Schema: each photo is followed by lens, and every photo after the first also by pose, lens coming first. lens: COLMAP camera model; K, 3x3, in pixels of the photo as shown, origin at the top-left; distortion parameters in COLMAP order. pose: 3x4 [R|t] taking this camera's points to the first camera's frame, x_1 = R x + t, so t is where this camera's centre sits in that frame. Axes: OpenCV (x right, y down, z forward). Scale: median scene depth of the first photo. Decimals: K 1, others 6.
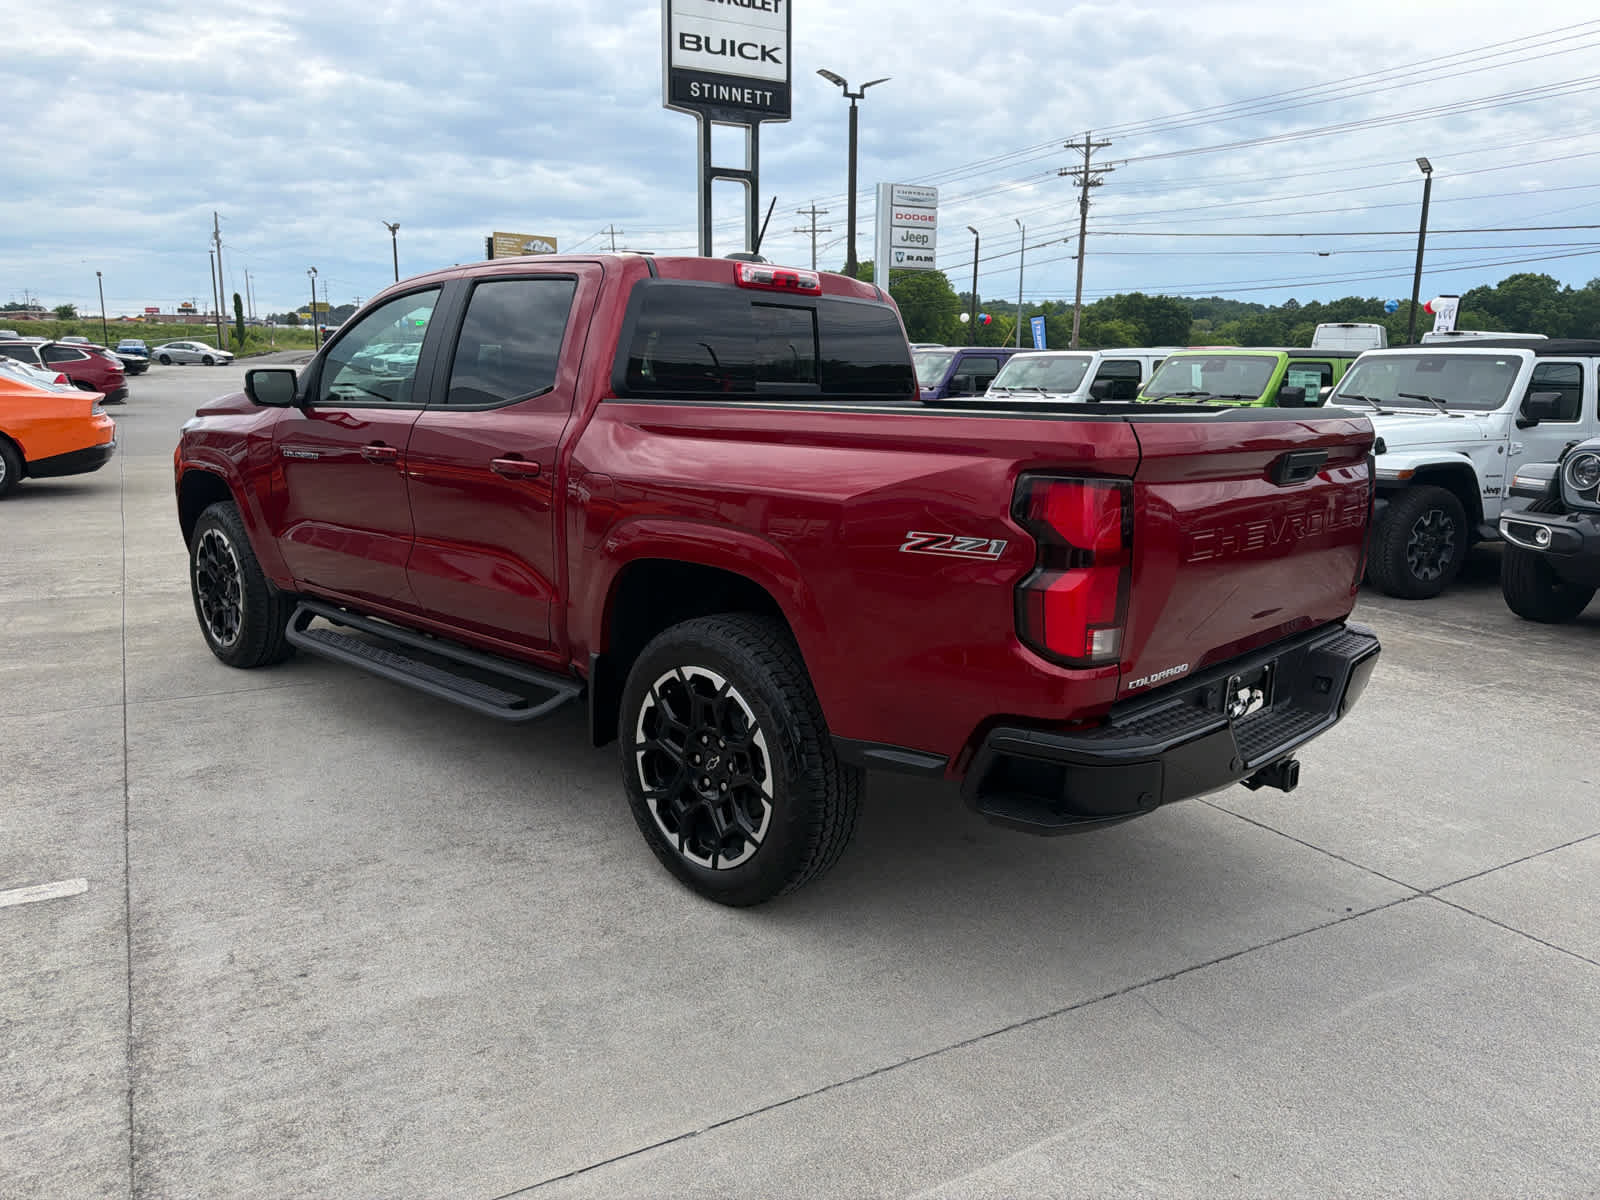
lens RADIAL K [[1134.2, 0, 800.6], [0, 1134.2, 579.6], [0, 0, 1]] dist [0.030617, -0.035177]
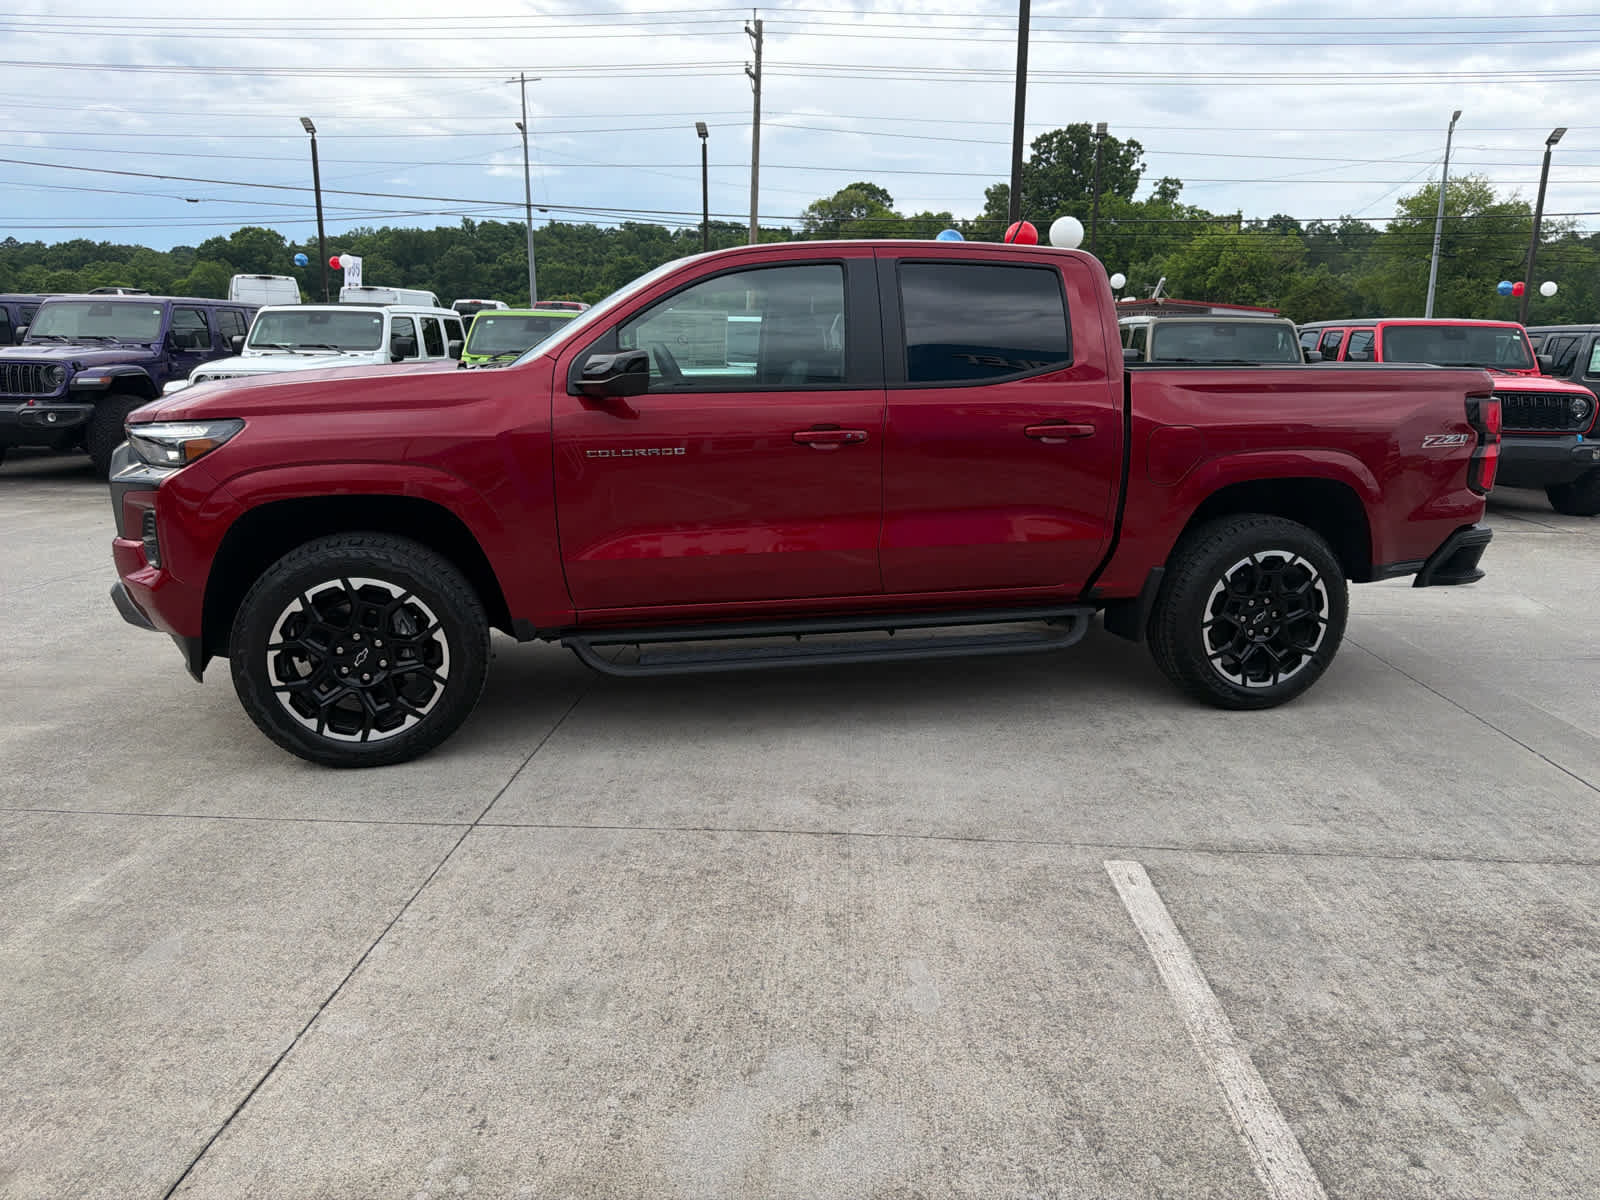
lens RADIAL K [[1134.2, 0, 798.2], [0, 1134.2, 601.4], [0, 0, 1]] dist [0.030617, -0.035177]
pose [[0.541209, -0.194314, 0.818129, -1.484229], [0.143783, 0.979990, 0.137642, -0.135526], [-0.828504, 0.043140, 0.558319, 0.621105]]
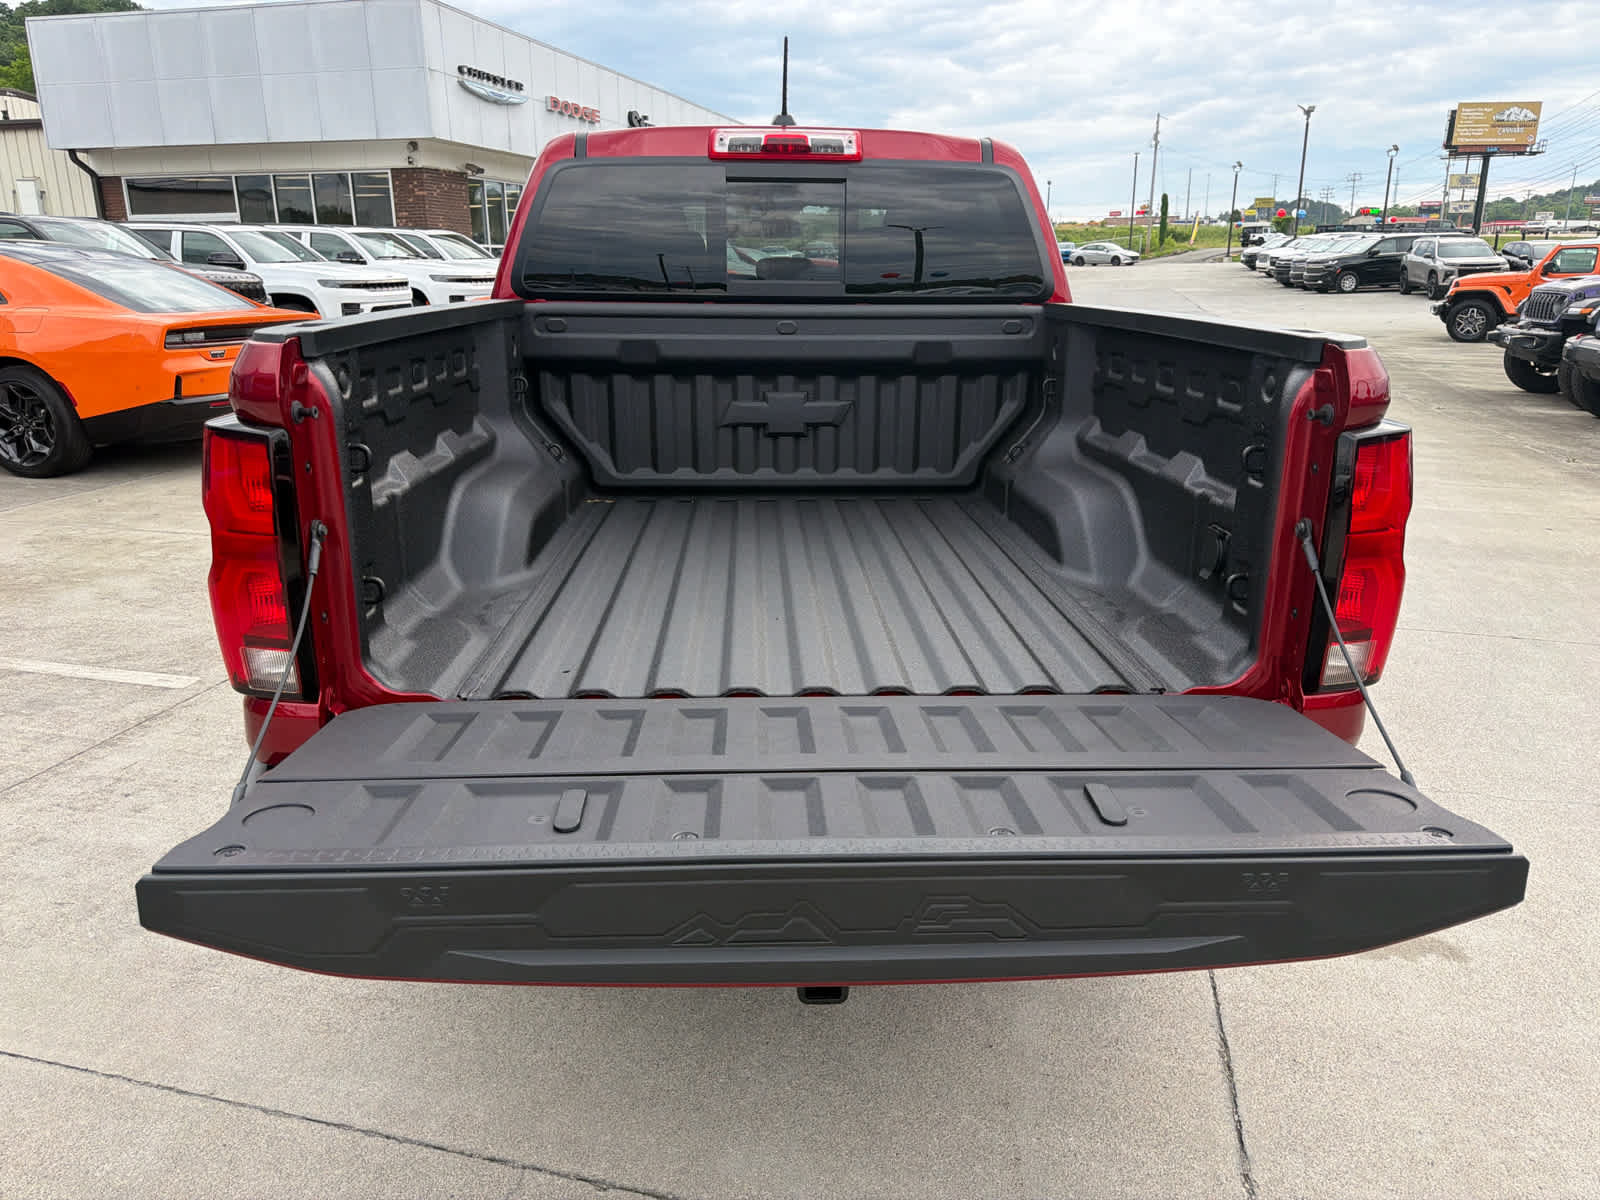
lens RADIAL K [[1134.2, 0, 800.9], [0, 1134.2, 602.5], [0, 0, 1]] dist [0.030617, -0.035177]
pose [[0.720785, 0.185867, -0.667774, 0.666435], [-0.115986, 0.982137, 0.148172, -0.085877], [0.683385, -0.029347, 0.729468, 0.503202]]
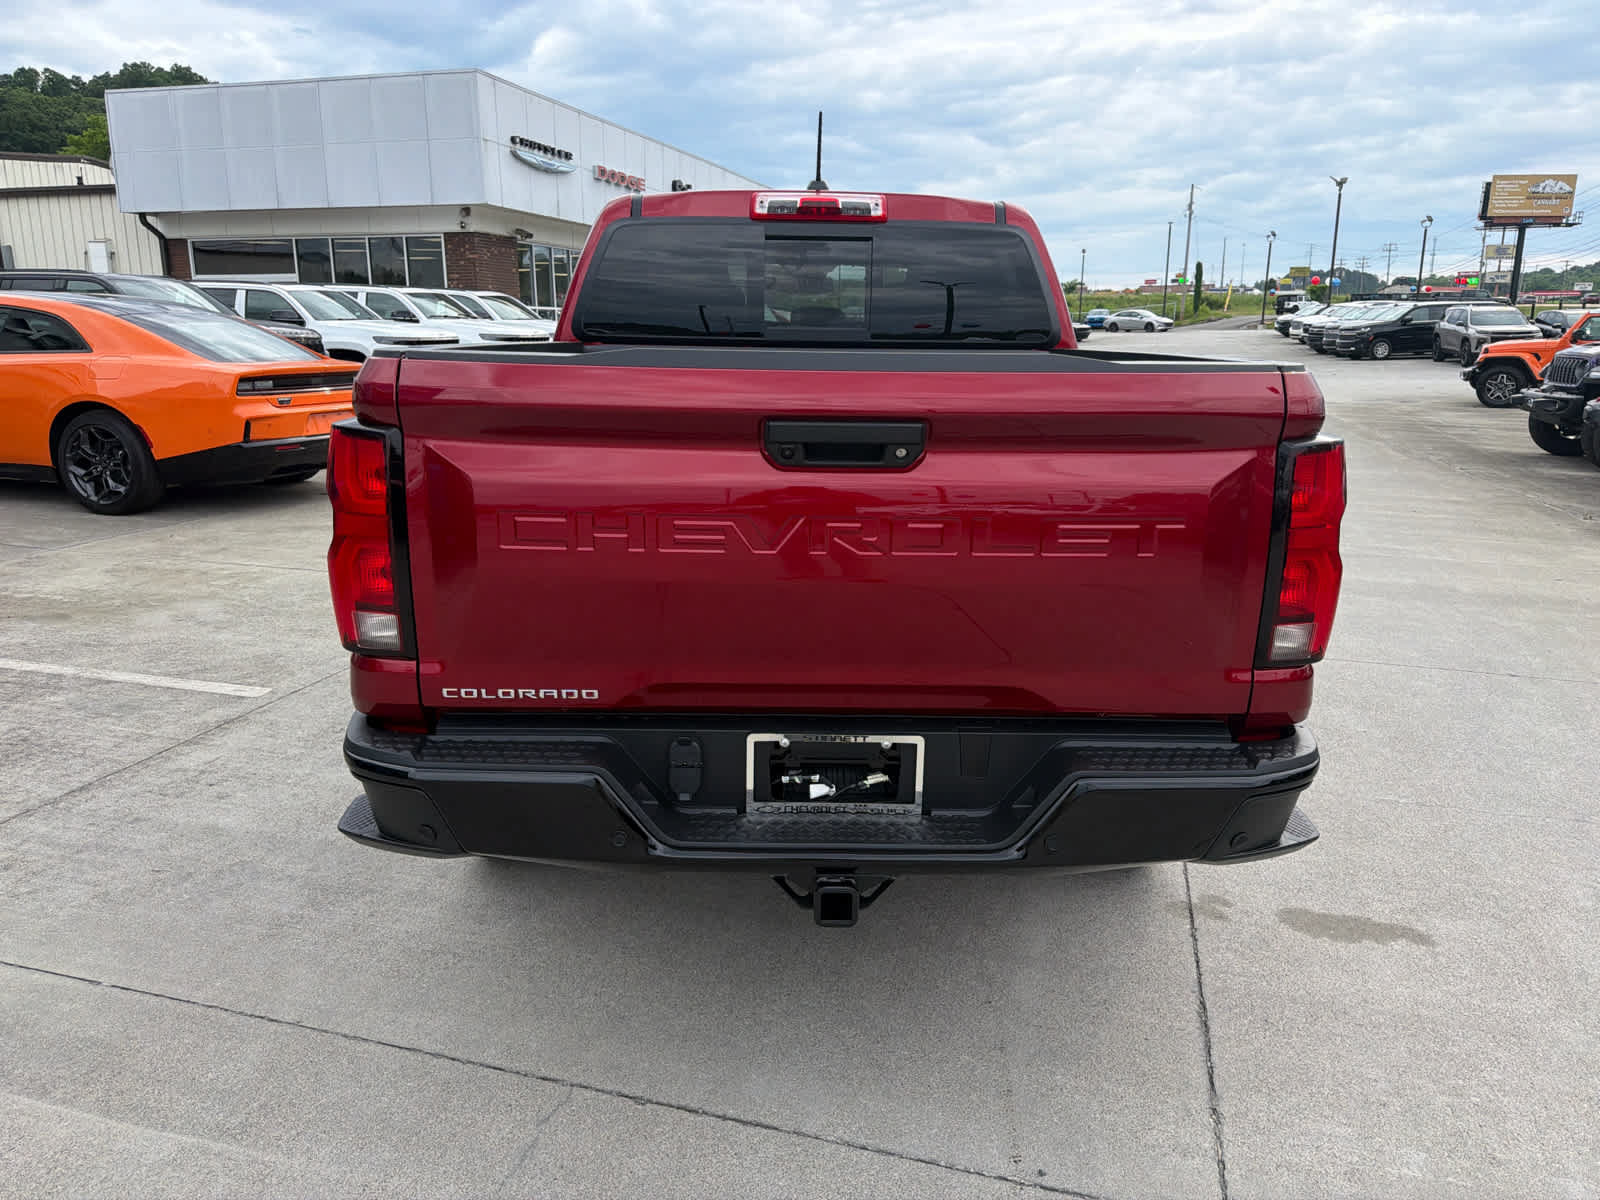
lens RADIAL K [[1134.2, 0, 805.1], [0, 1134.2, 604.9], [0, 0, 1]] dist [0.030617, -0.035177]
pose [[0.701184, 0.161484, -0.694452, 0.737323], [-0.126879, 0.986728, 0.101340, -0.059247], [0.701600, 0.017054, 0.712367, 0.442489]]
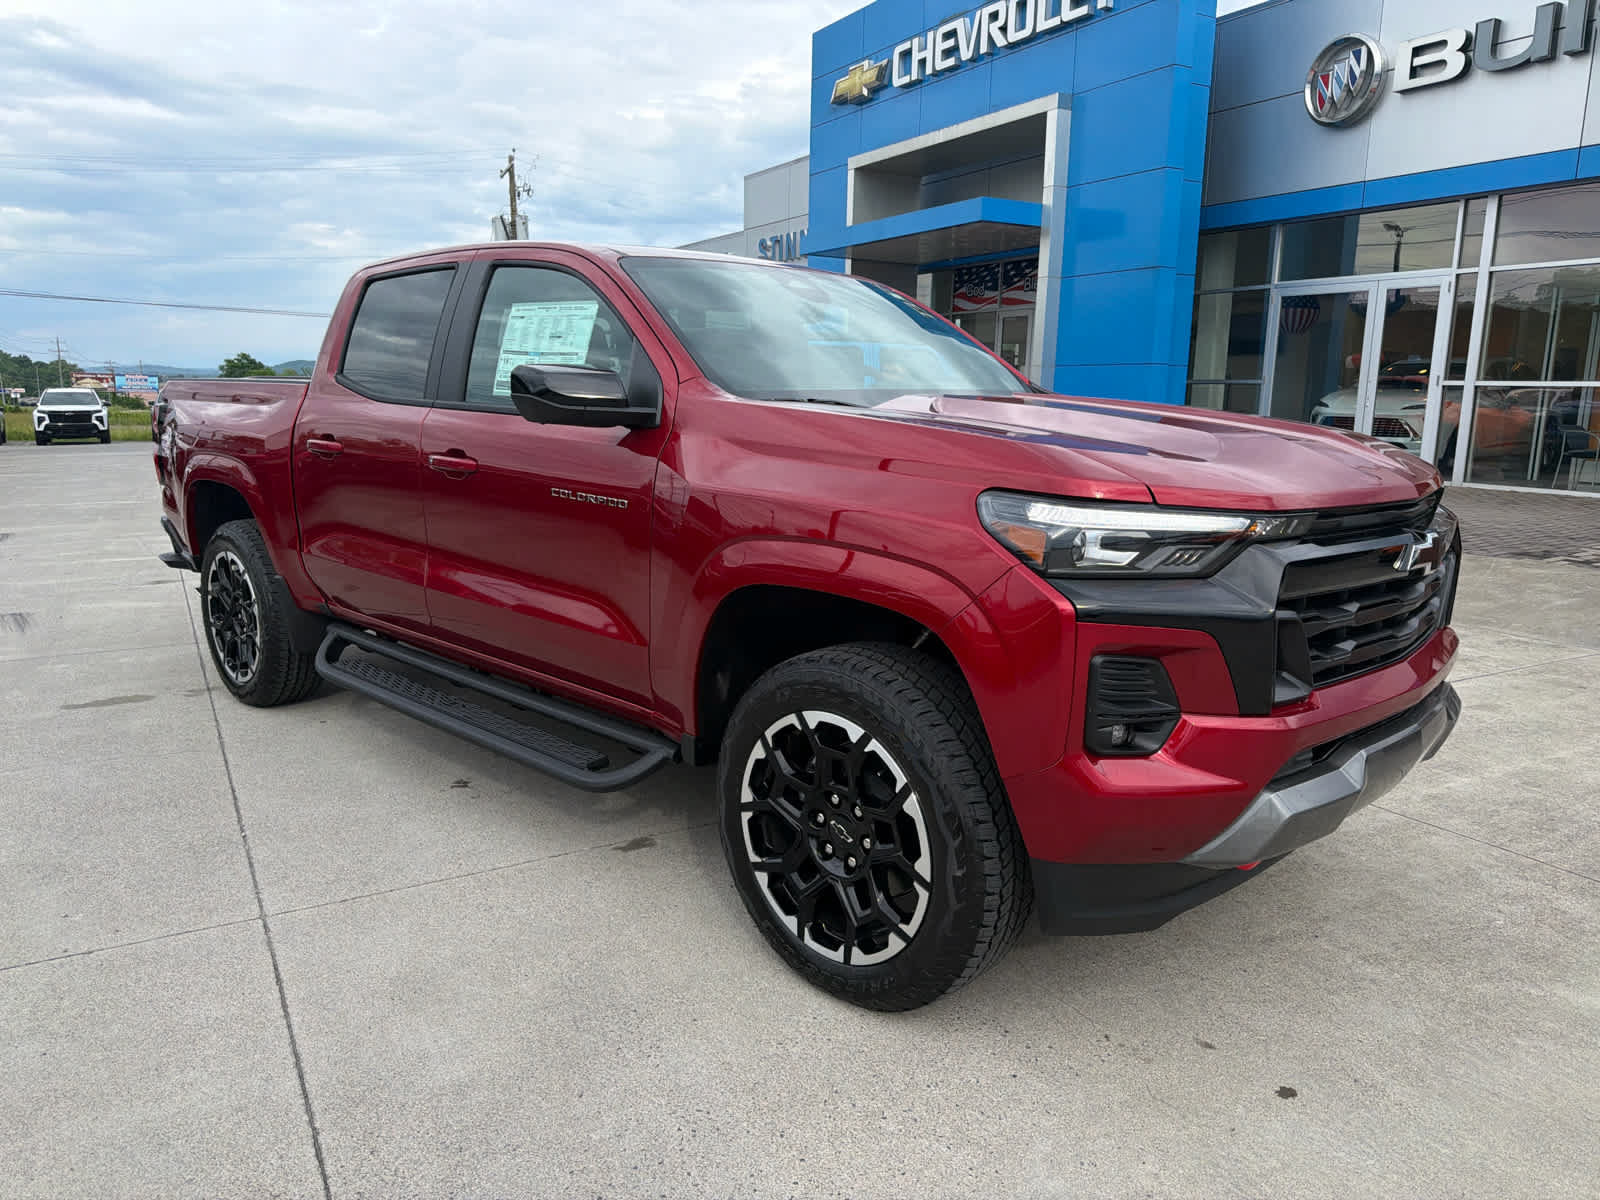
lens RADIAL K [[1134.2, 0, 800.9], [0, 1134.2, 594.9], [0, 0, 1]] dist [0.030617, -0.035177]
pose [[-0.999446, -0.030906, 0.012369, -0.427766], [-0.024639, 0.936632, 0.349447, -0.454548], [-0.022386, 0.348948, -0.936875, 2.635886]]
